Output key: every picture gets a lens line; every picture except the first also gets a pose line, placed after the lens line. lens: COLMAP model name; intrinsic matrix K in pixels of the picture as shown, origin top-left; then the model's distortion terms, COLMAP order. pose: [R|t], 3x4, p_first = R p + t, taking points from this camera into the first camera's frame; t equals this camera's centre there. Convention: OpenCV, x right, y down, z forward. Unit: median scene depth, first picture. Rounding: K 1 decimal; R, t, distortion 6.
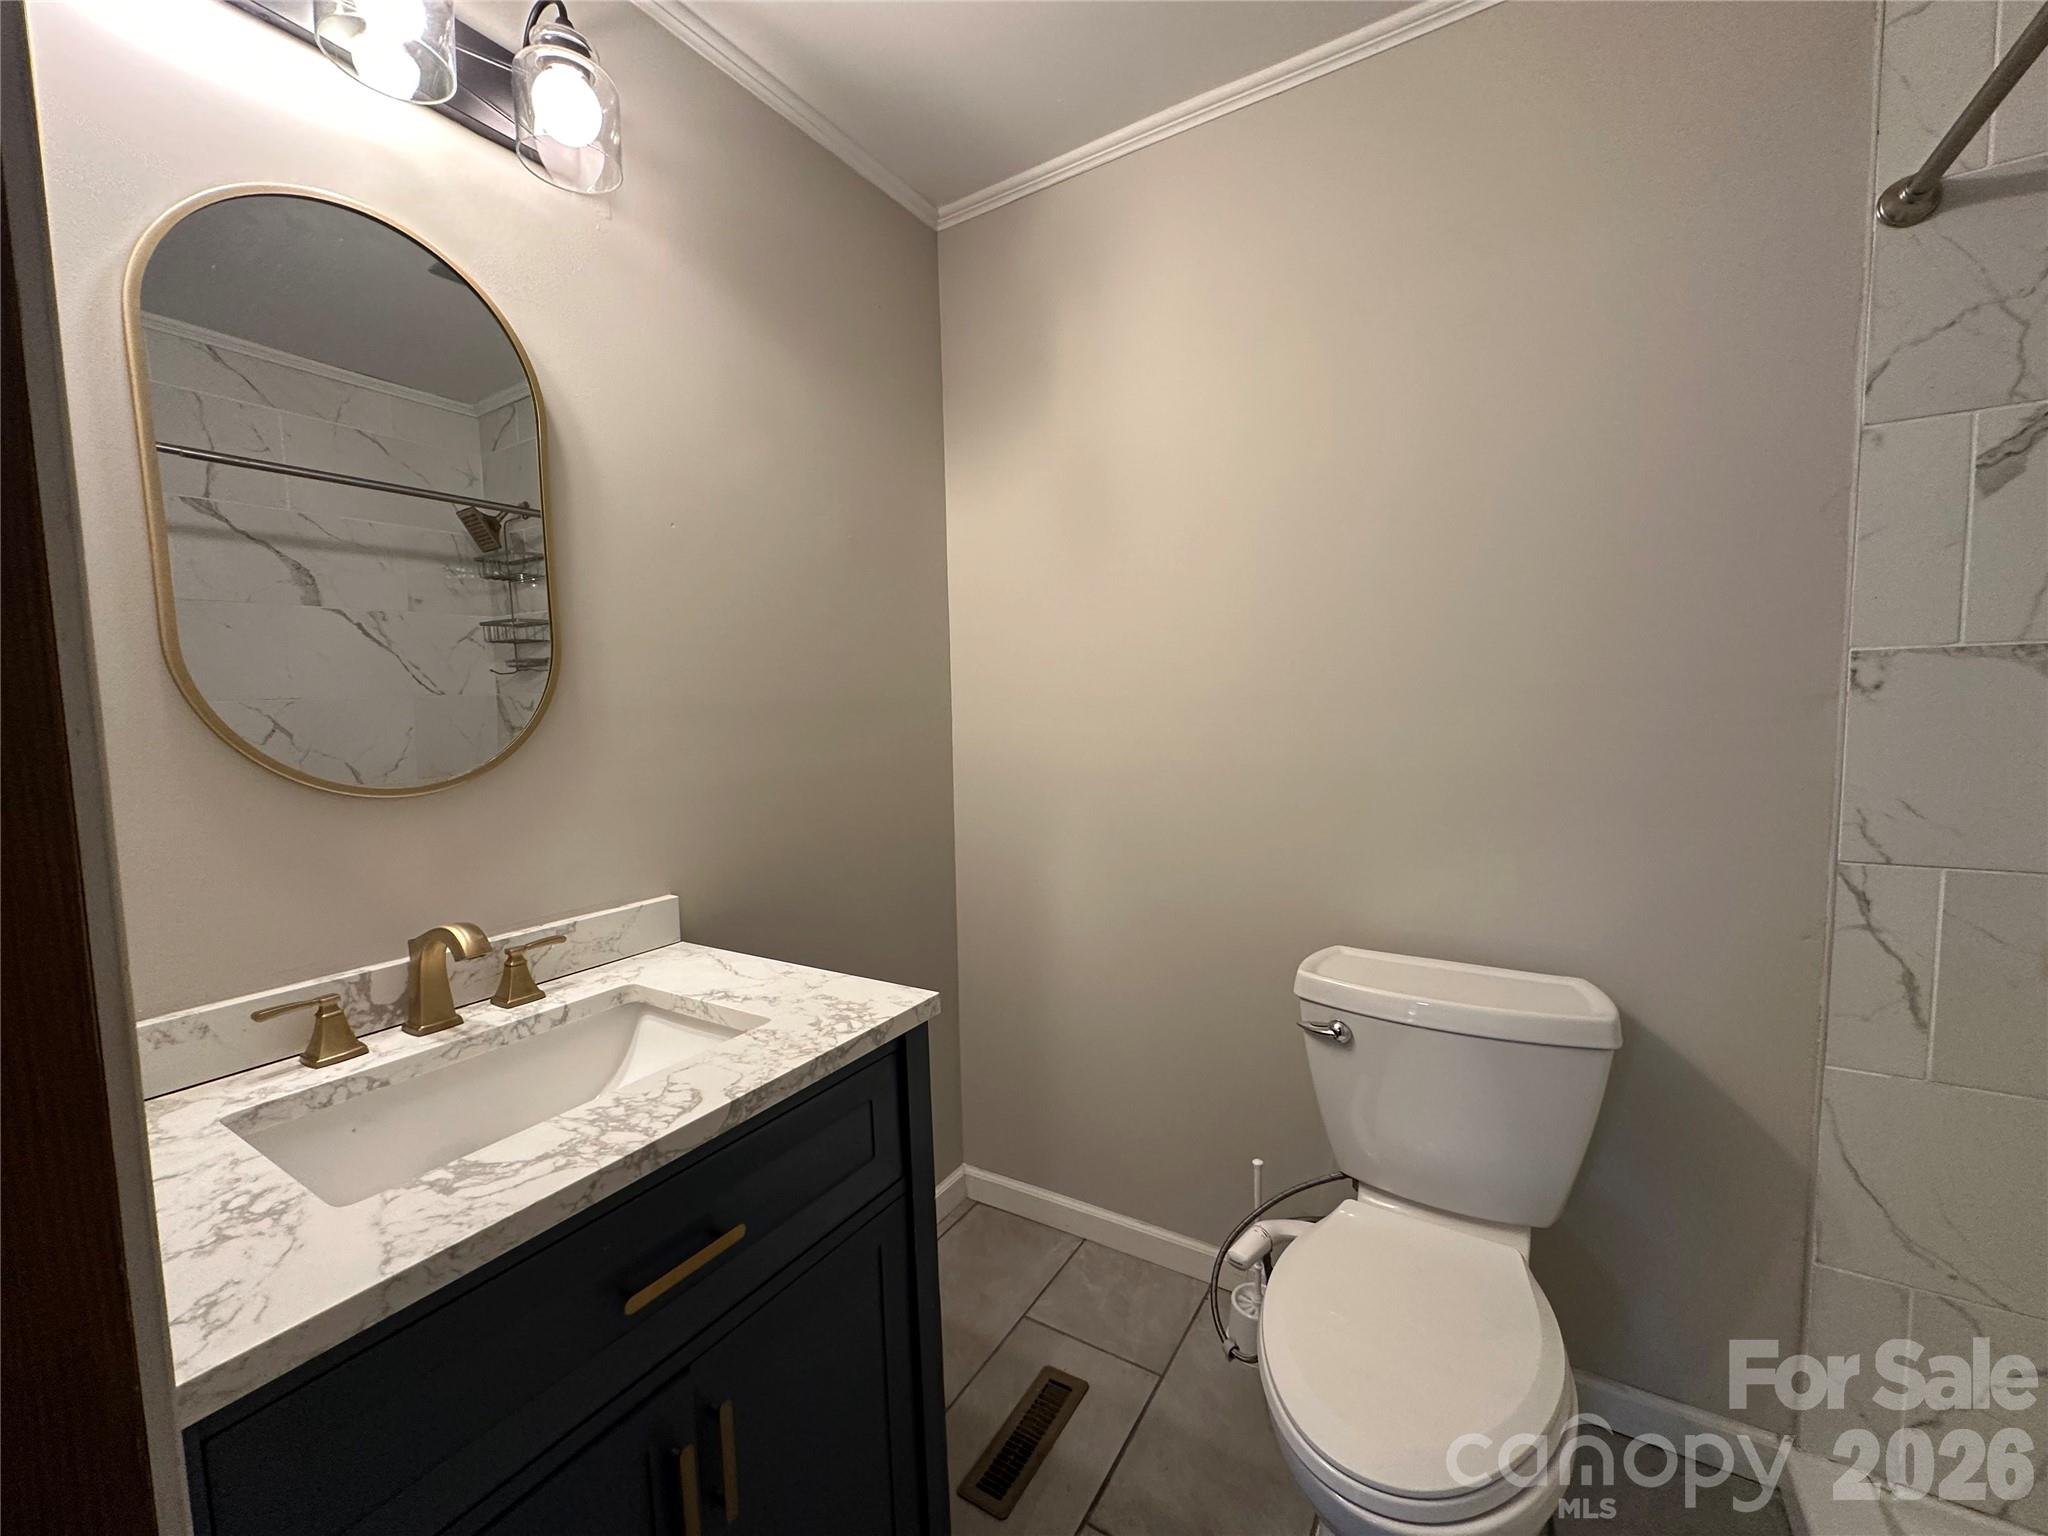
lens RADIAL K [[822.2, 0, 1024.0], [0, 822.2, 768.0], [0, 0, 1]] dist [-0.001593, -0.000183]
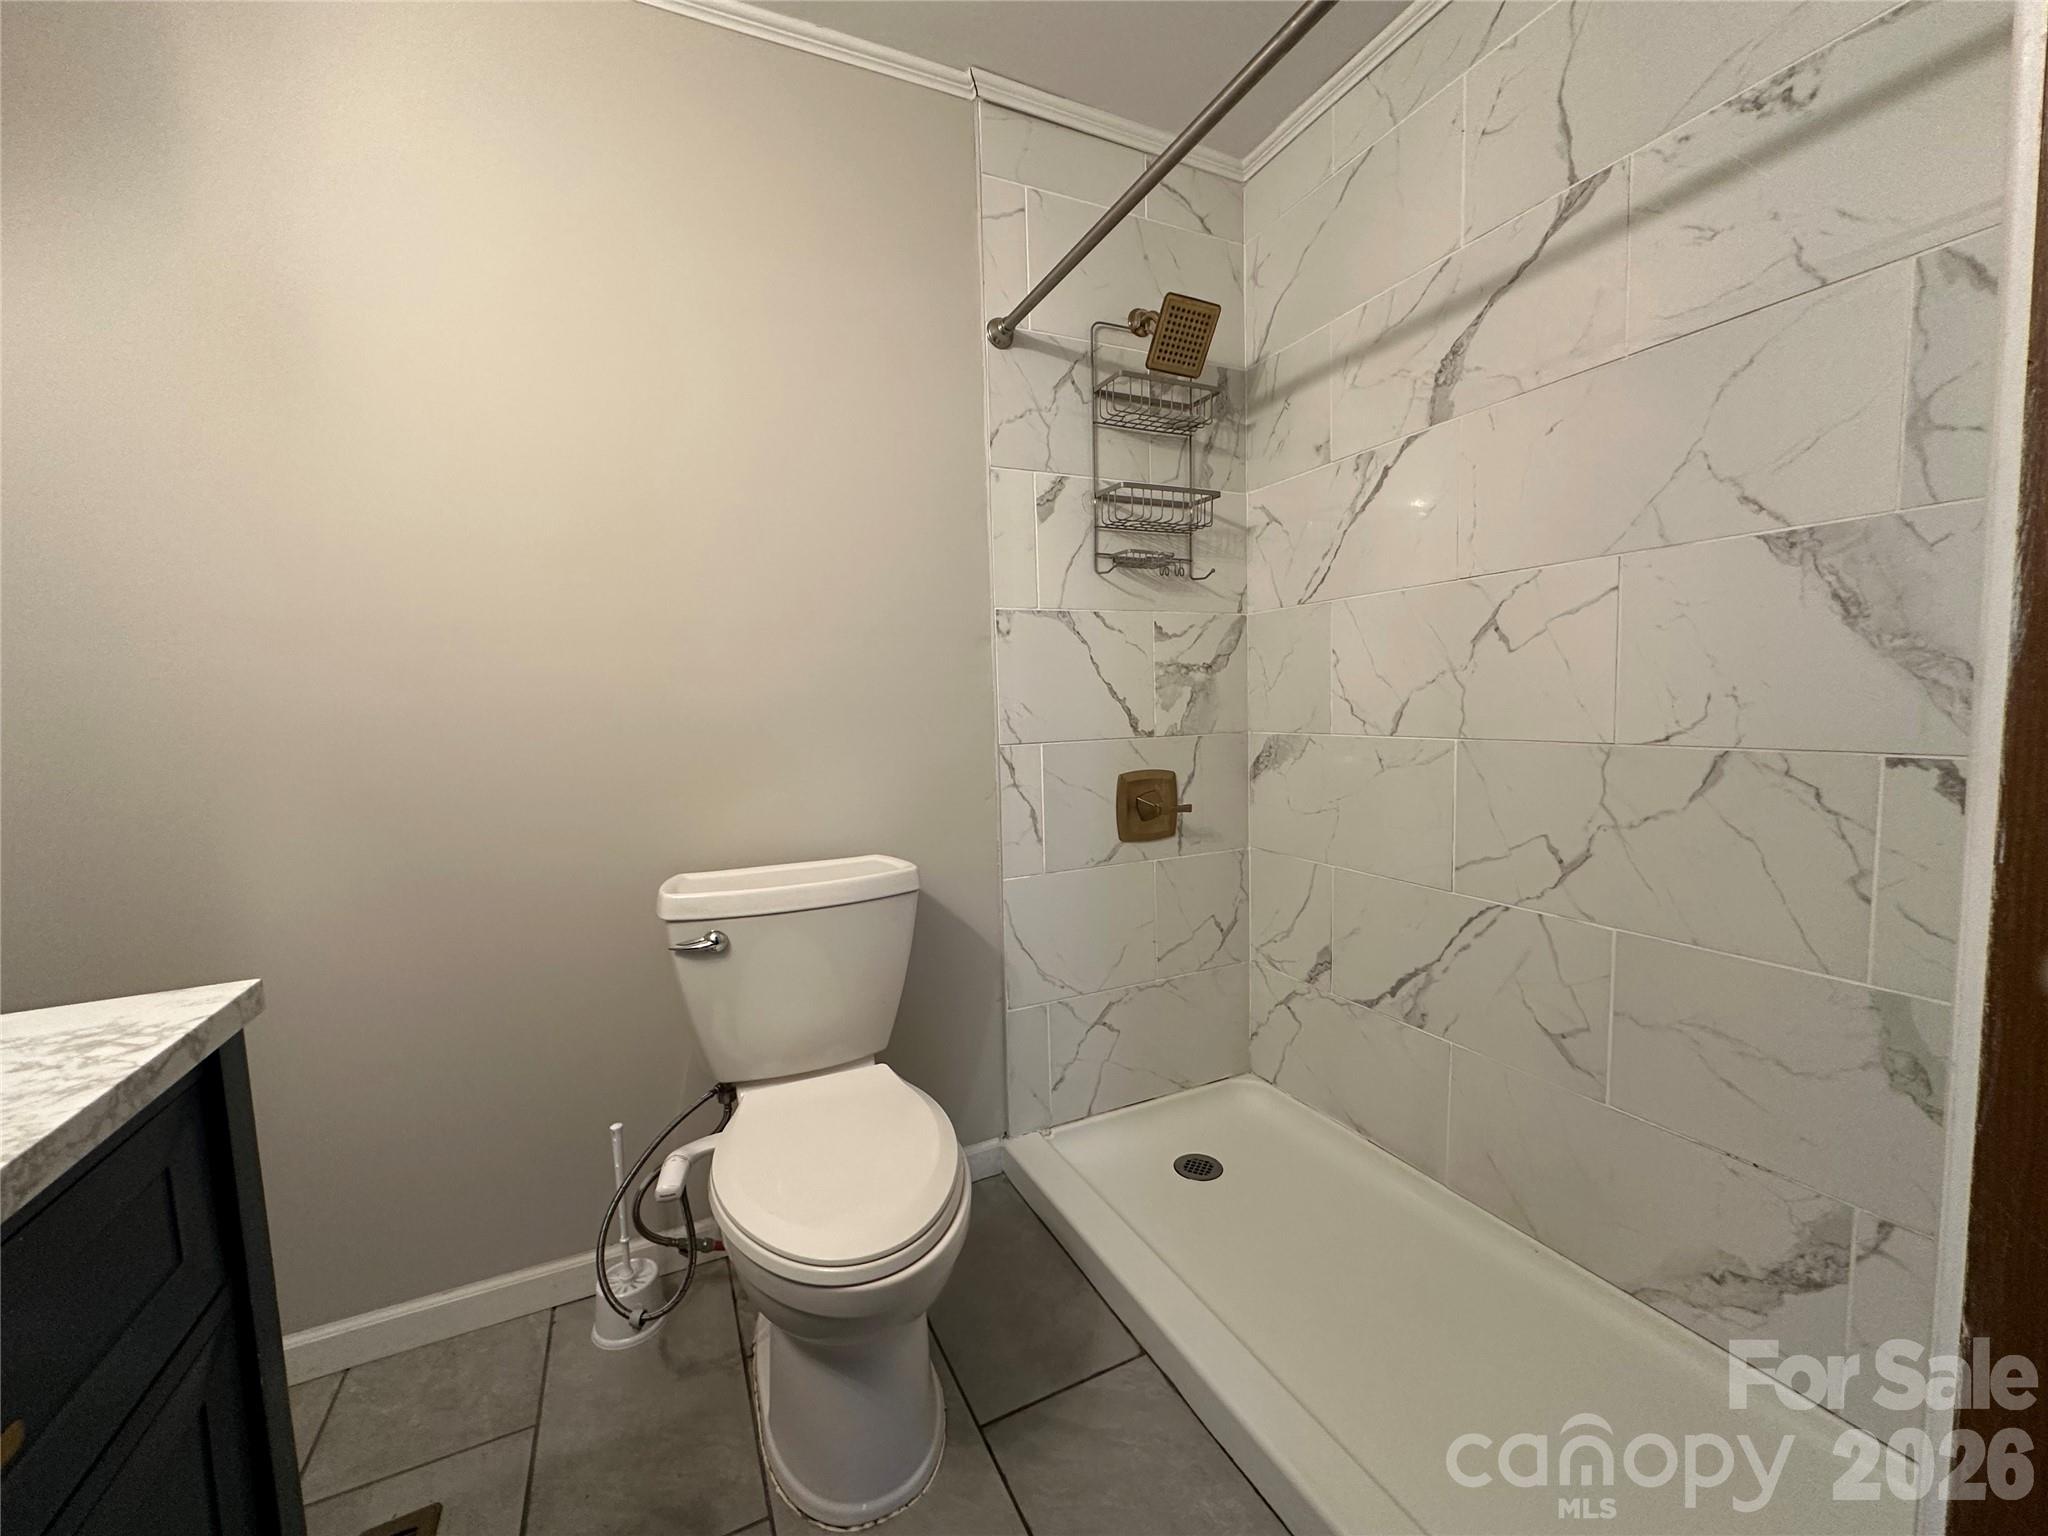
lens RADIAL K [[824.2, 0, 1024.0], [0, 824.2, 768.0], [0, 0, 1]] dist [0.000881, 0.000107]
pose [[0.537826, -0.057241, 0.841110, -0.303607], [0.084927, 0.996296, 0.013498, 0.142514], [-0.838767, 0.064173, 0.540695, 0.121355]]
